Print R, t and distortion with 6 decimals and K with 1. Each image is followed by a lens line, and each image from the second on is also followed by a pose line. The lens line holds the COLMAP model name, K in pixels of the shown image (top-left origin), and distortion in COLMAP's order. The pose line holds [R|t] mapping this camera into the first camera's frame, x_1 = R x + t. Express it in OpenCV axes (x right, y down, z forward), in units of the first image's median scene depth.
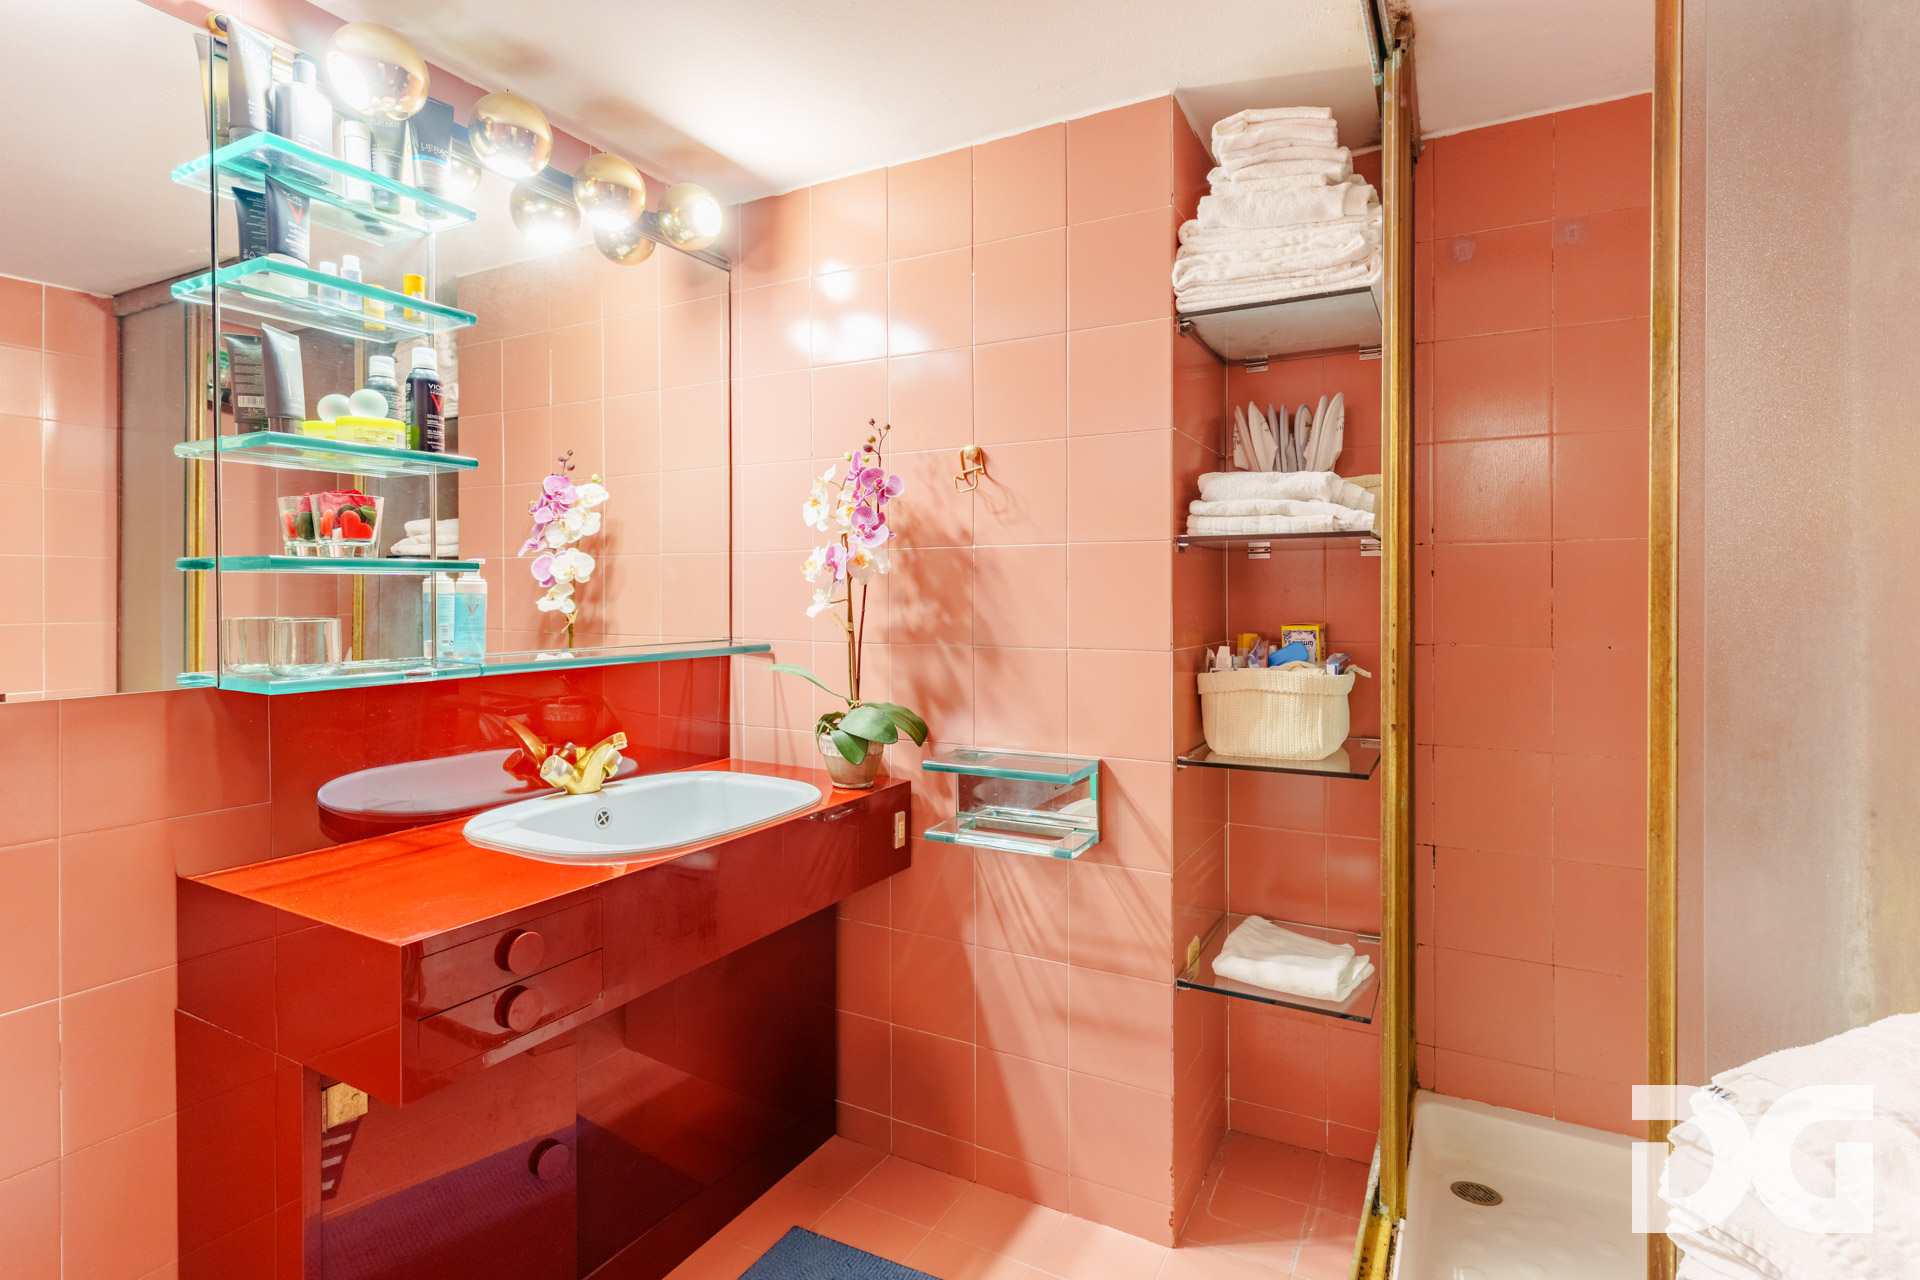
lens RADIAL K [[927.6, 0, 974.5], [0, 927.6, 593.2], [0, 0, 1]] dist [0.002135, 0.000606]
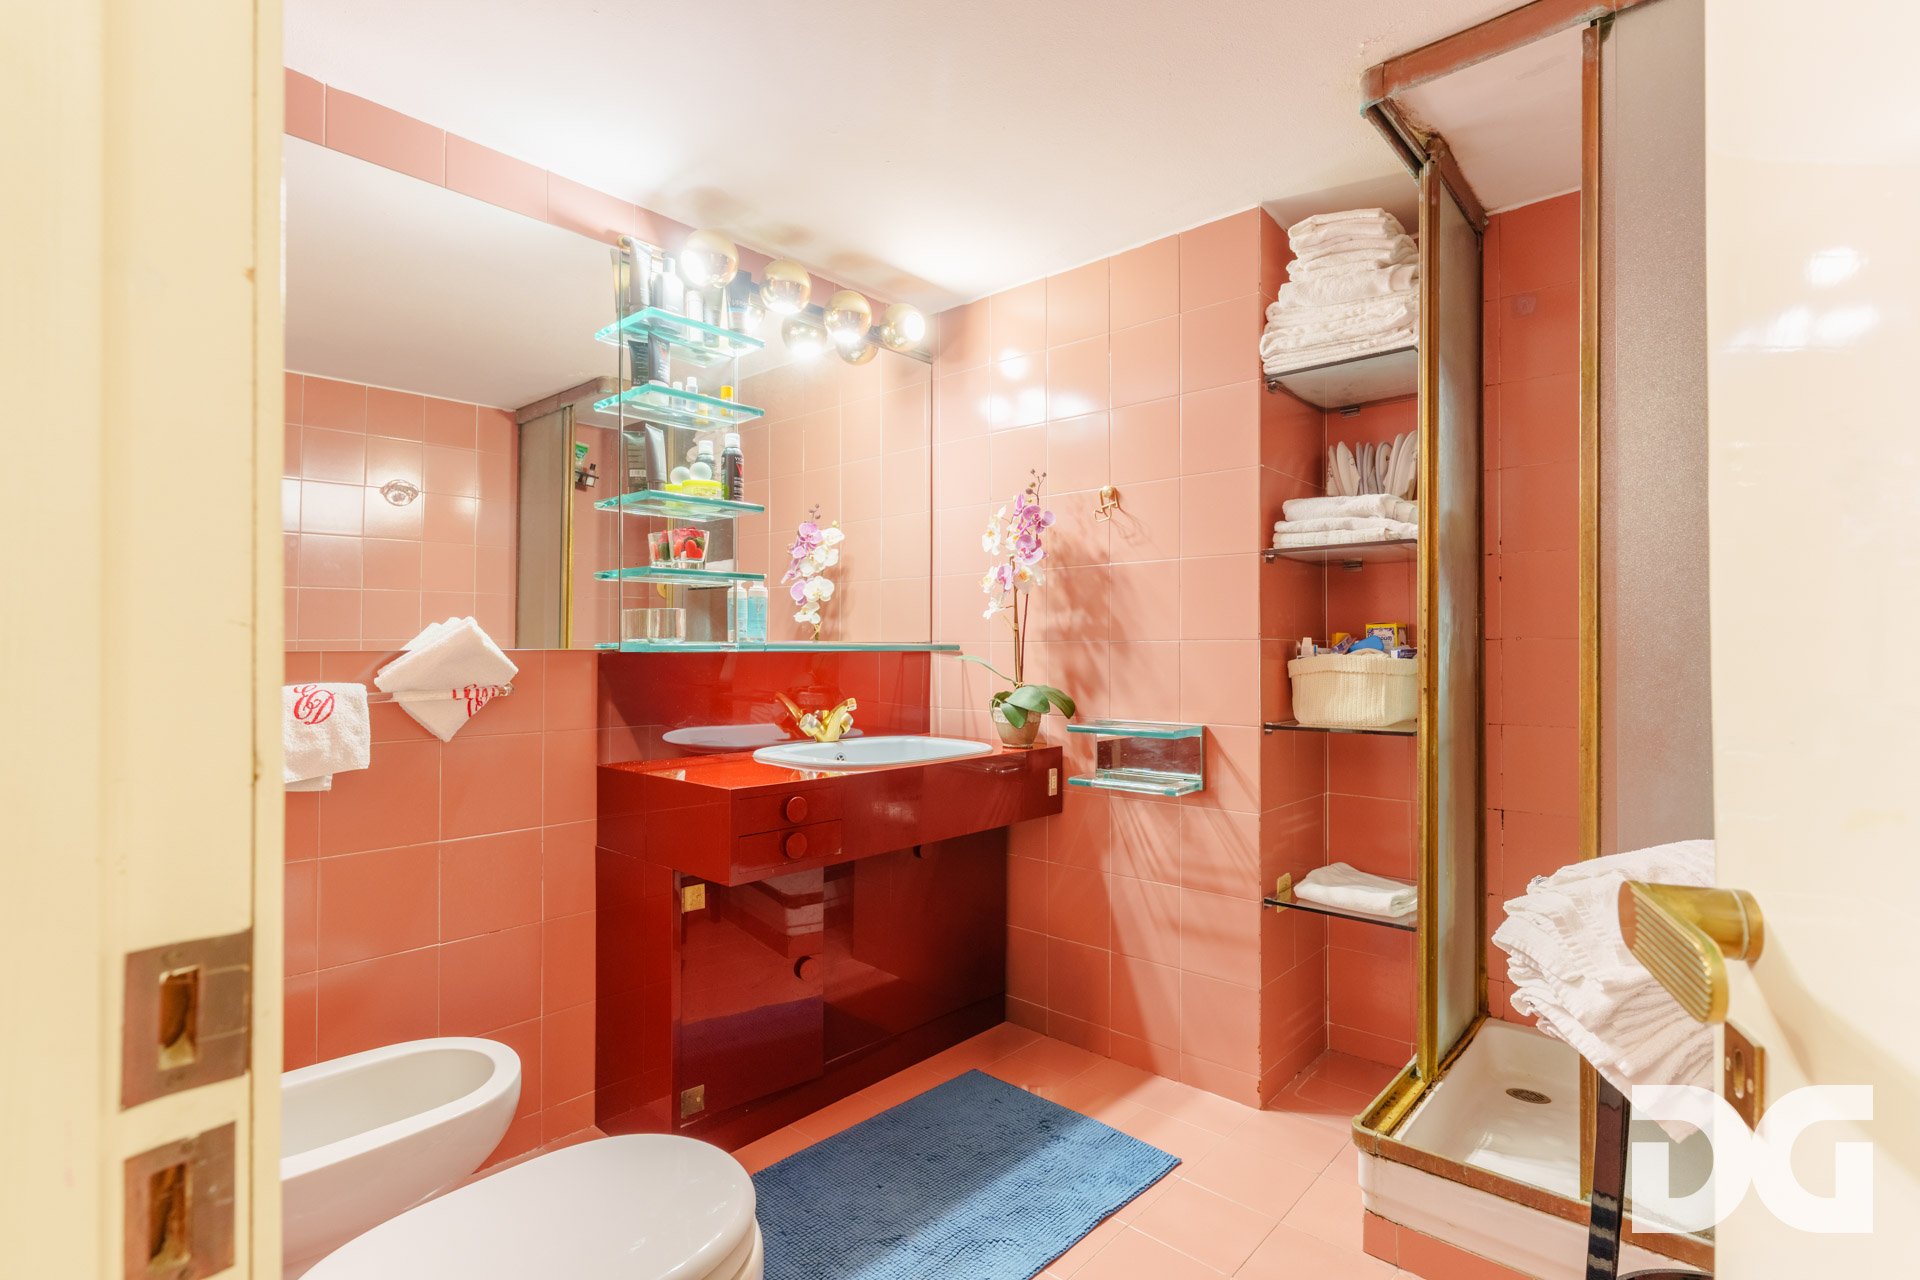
lens RADIAL K [[927.6, 0, 960.2], [0, 927.6, 641.0], [0, 0, 1]] dist [0.002135, 0.000606]
pose [[0.970181, 0.001284, -0.242379, 0.117353], [-0.005138, 0.999870, -0.015271, 0.082703], [0.242328, 0.016061, 0.970061, -0.323652]]
